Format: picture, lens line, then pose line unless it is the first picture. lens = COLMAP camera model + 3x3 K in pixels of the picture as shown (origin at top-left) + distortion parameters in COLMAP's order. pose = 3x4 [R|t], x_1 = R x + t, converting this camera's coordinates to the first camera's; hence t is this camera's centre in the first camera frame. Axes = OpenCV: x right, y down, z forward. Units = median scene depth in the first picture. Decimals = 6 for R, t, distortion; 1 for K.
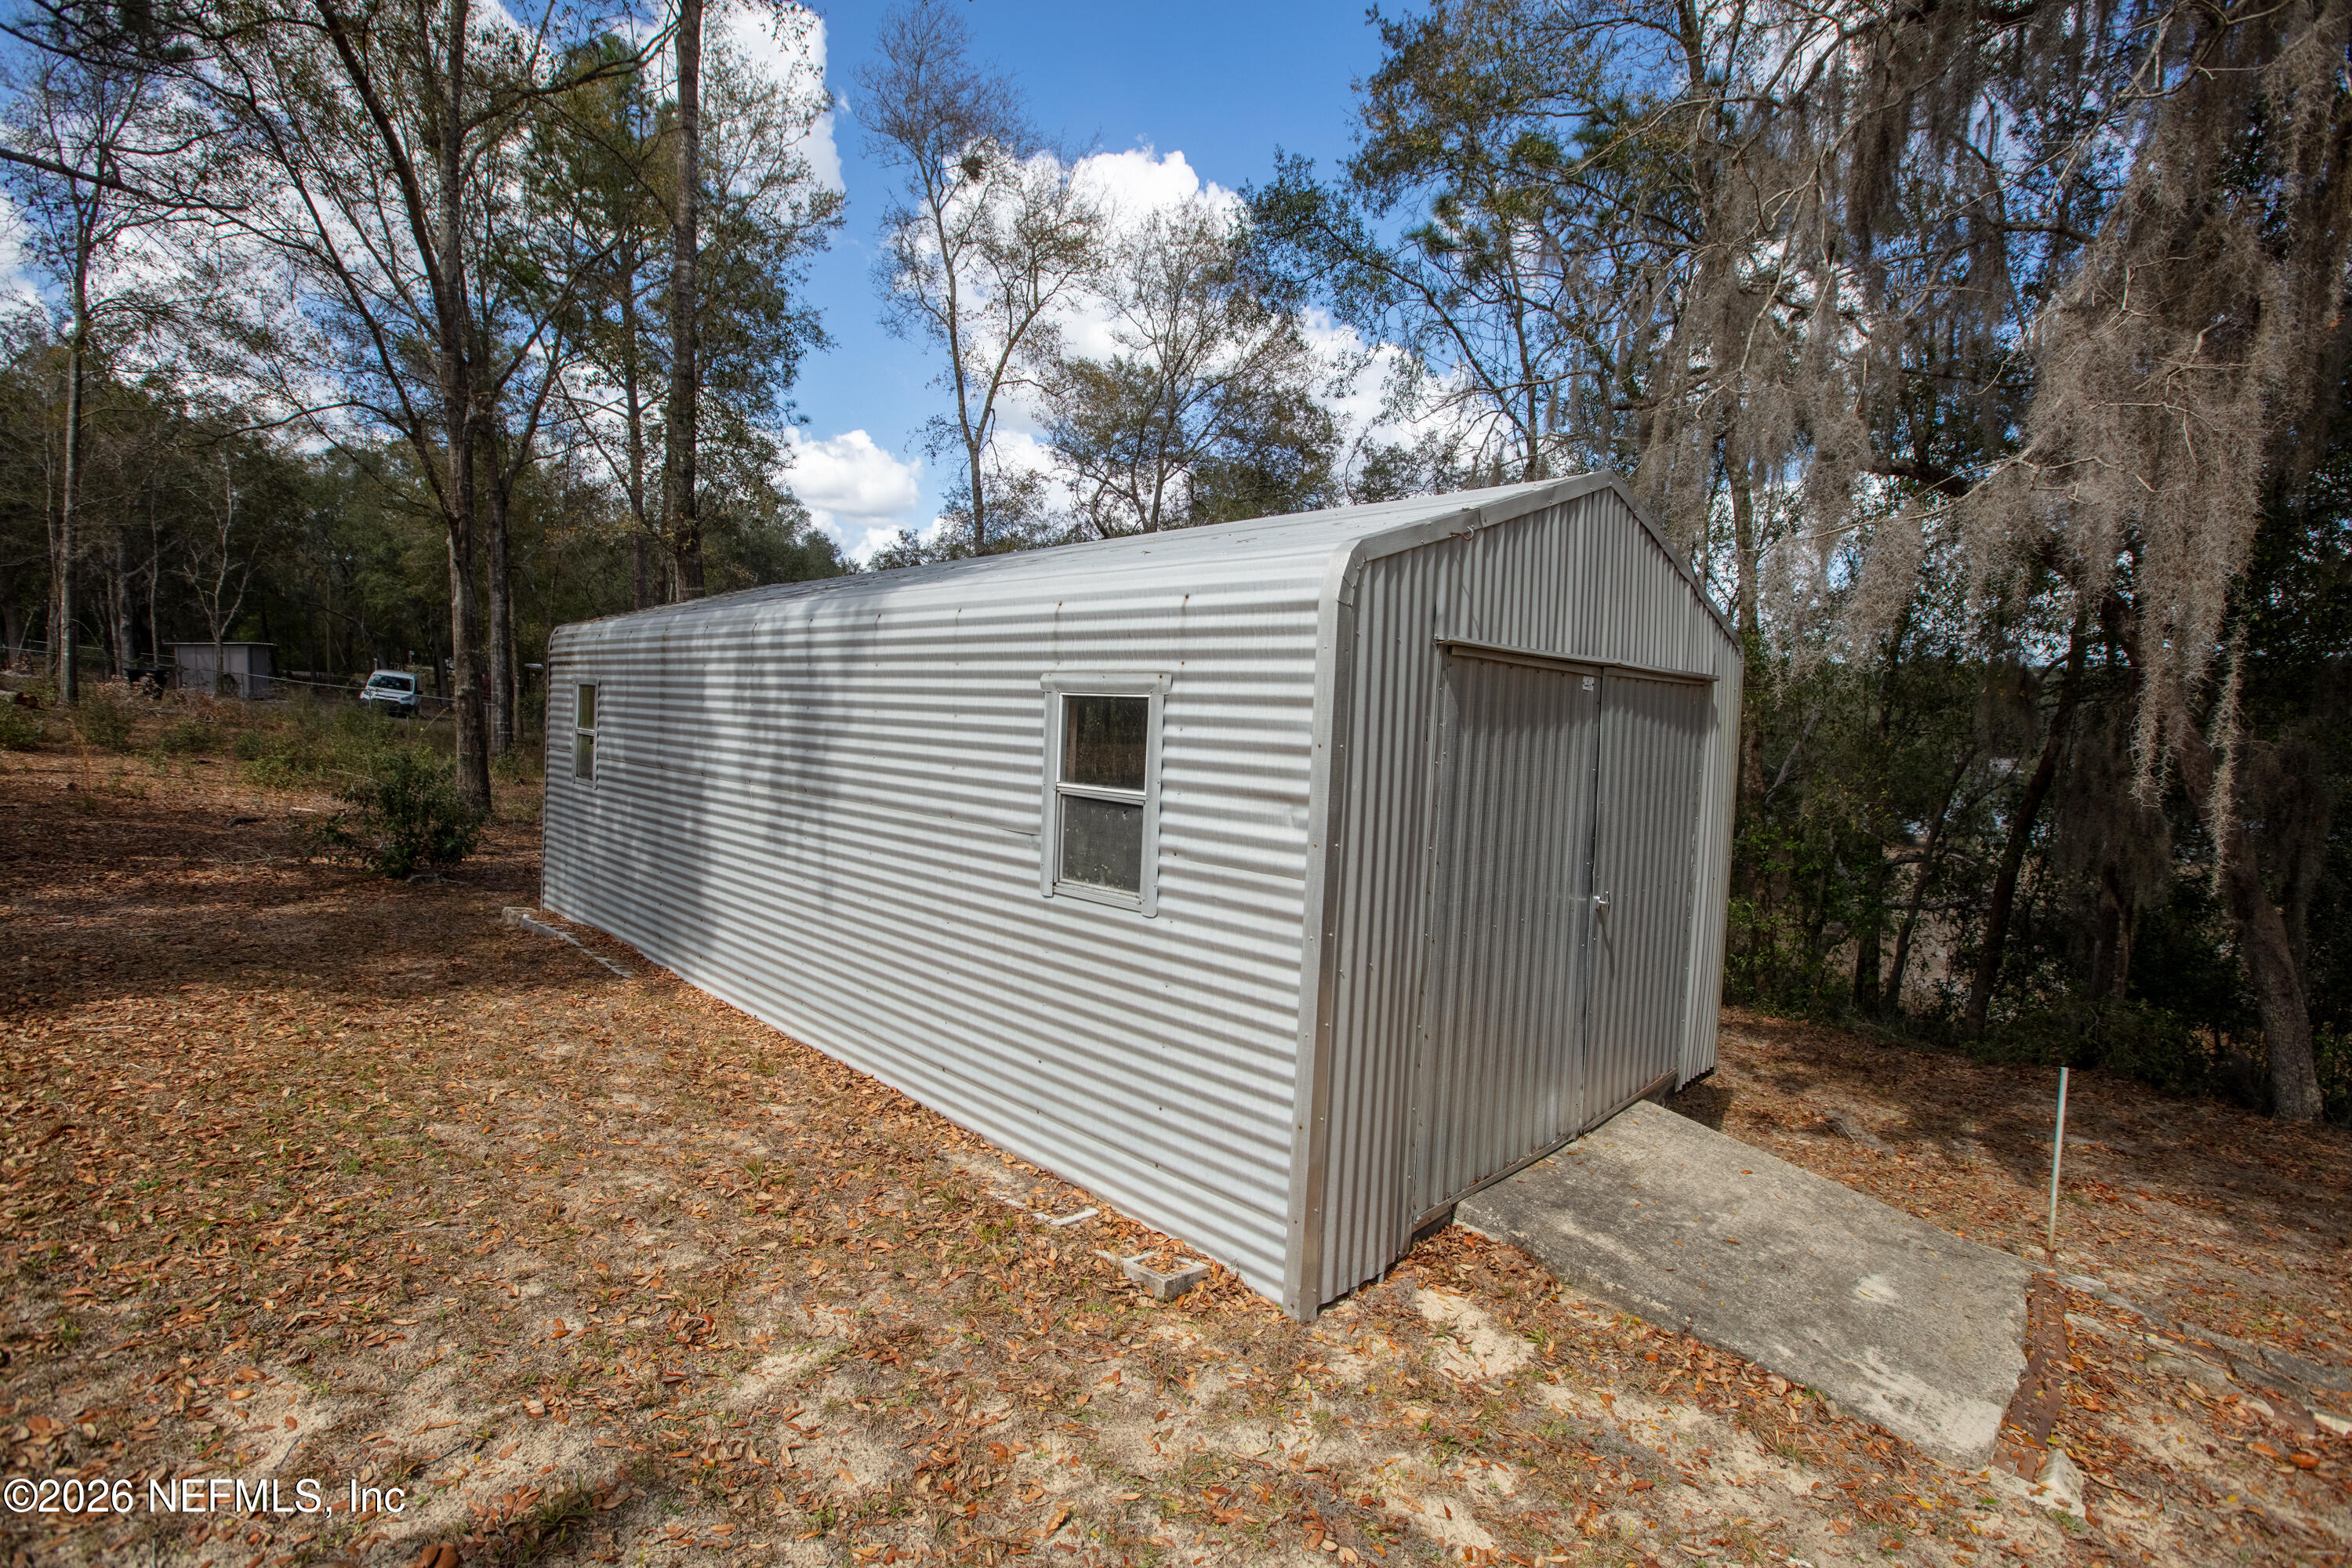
lens RADIAL K [[1083.4, 0, 1169.2], [0, 1083.4, 780.5], [0, 0, 1]] dist [0.000528, 0.000992]
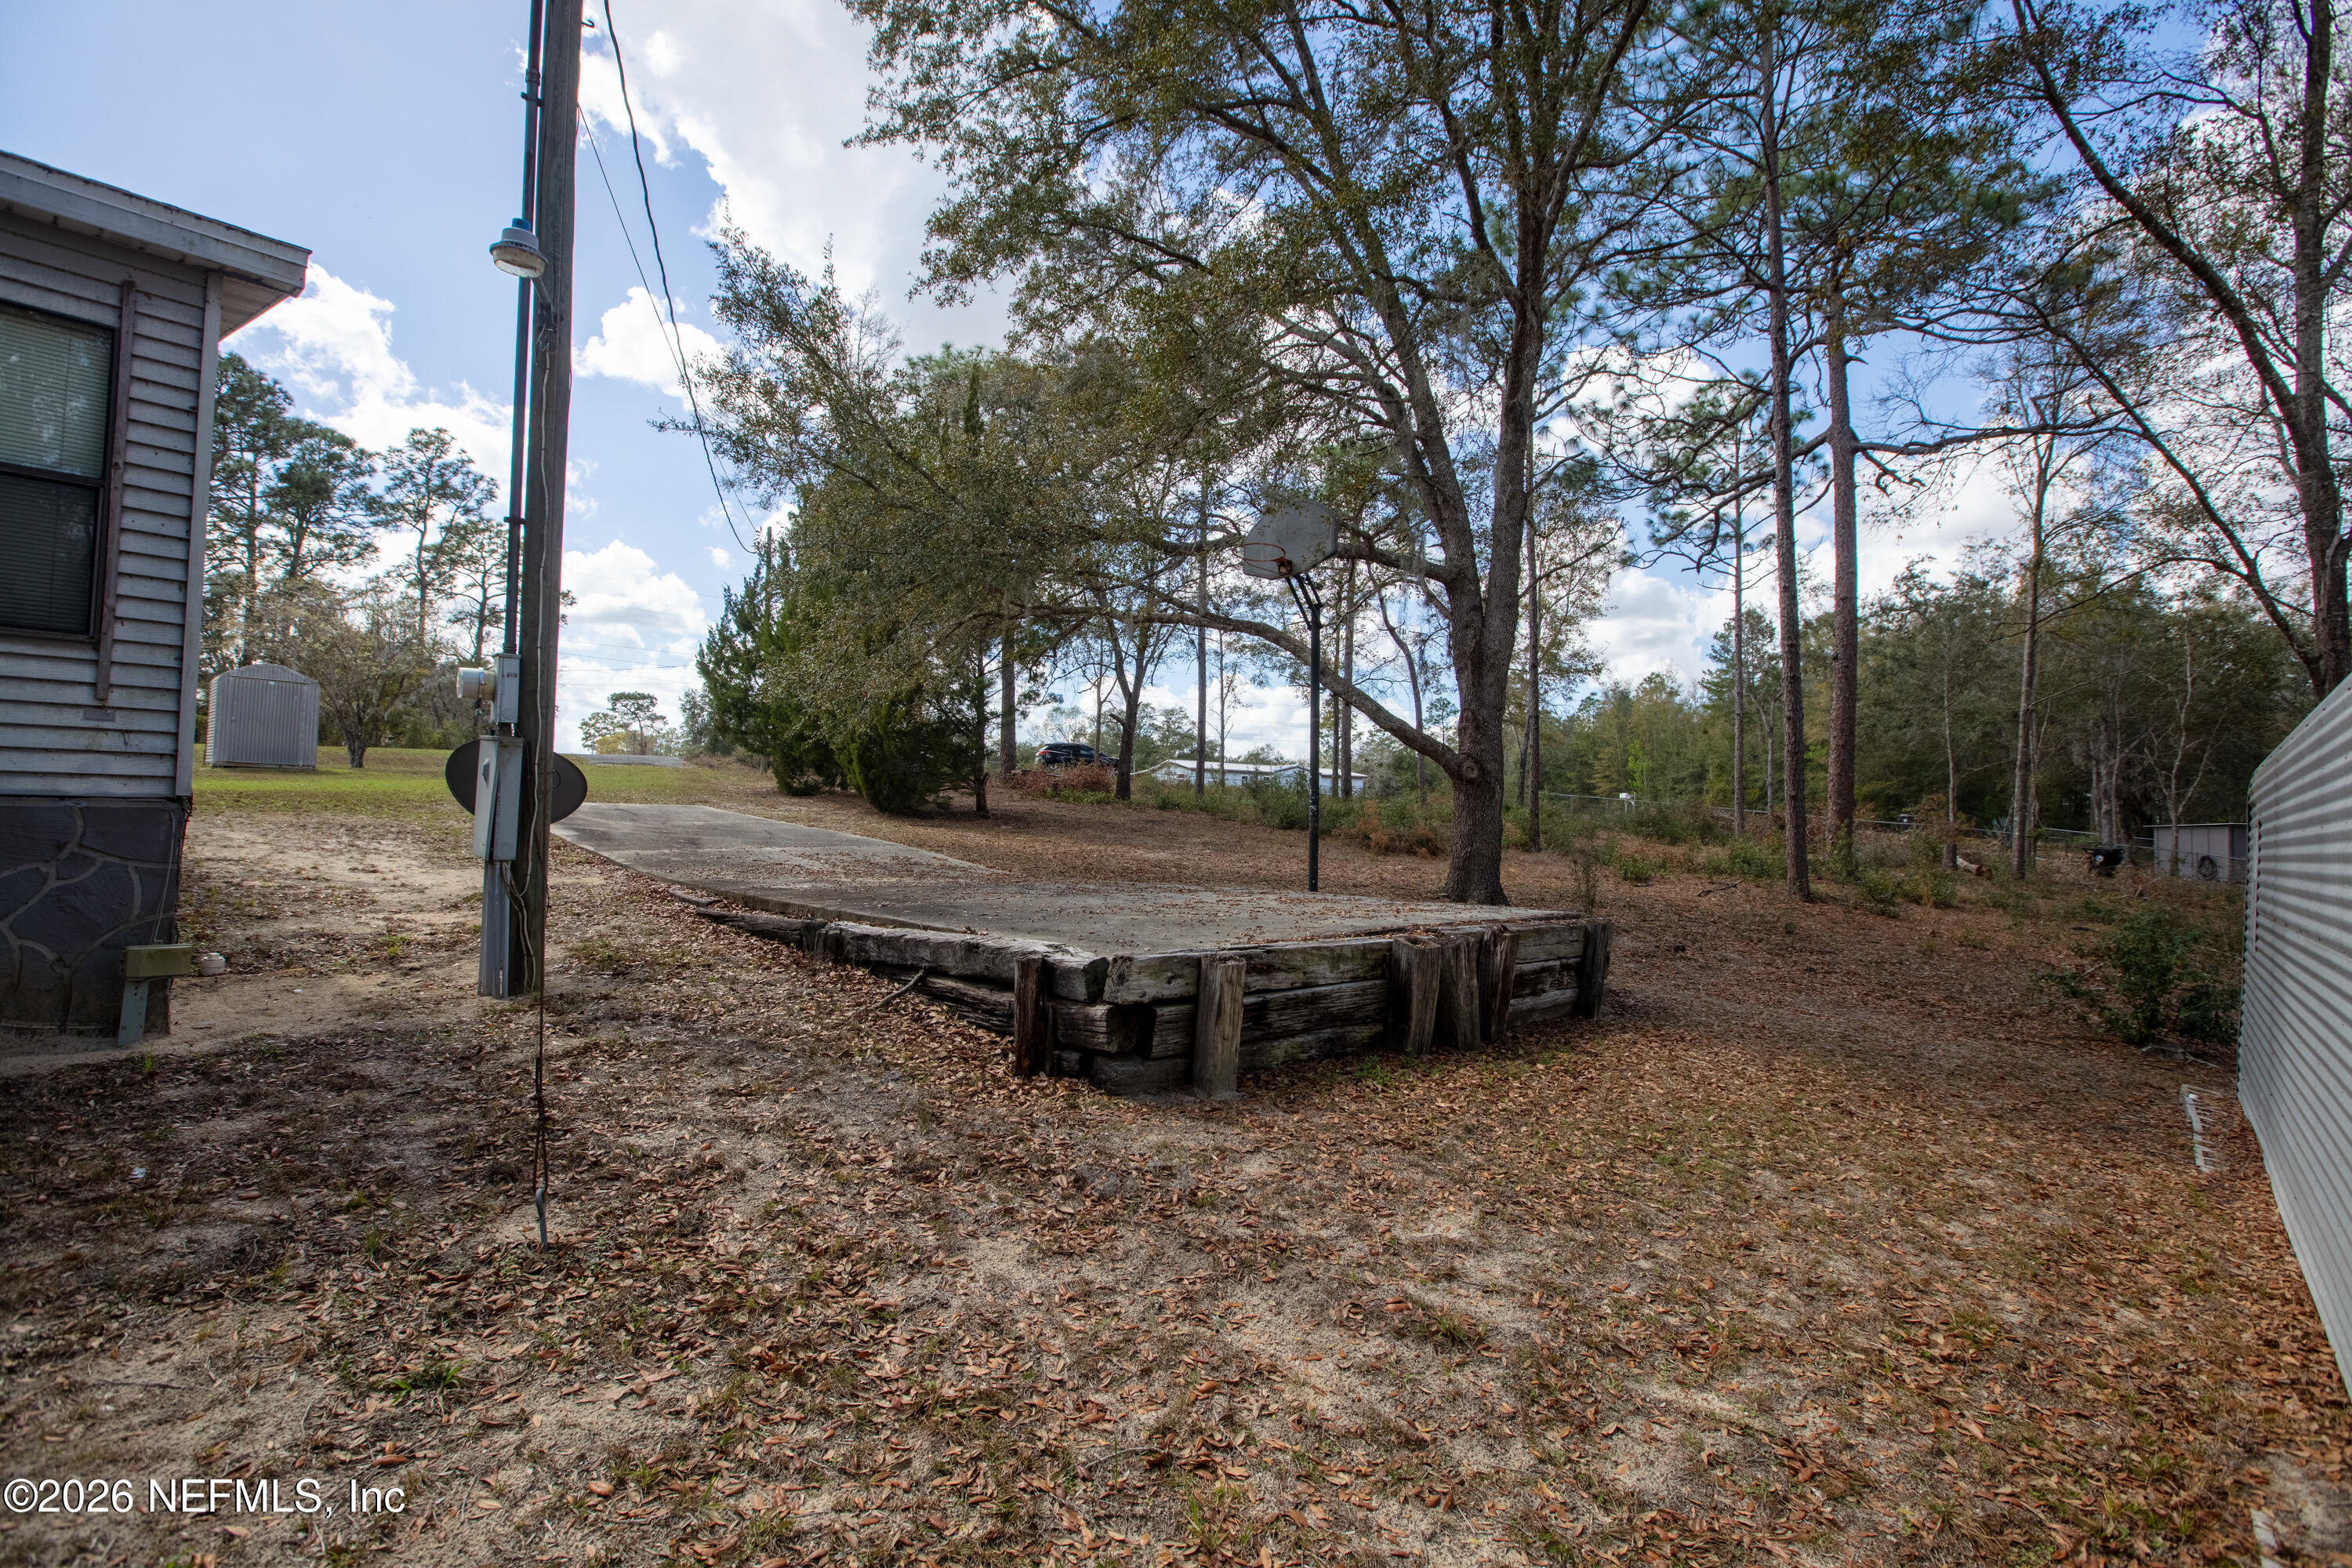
lens RADIAL K [[1083.4, 0, 1170.1], [0, 1083.4, 782.8], [0, 0, 1]] dist [0.000528, 0.000992]
pose [[0.051688, -0.071517, -0.996099, 0.551027], [-0.099737, 0.992076, -0.076403, 0.060577], [0.993670, 0.103297, 0.044146, 0.292716]]
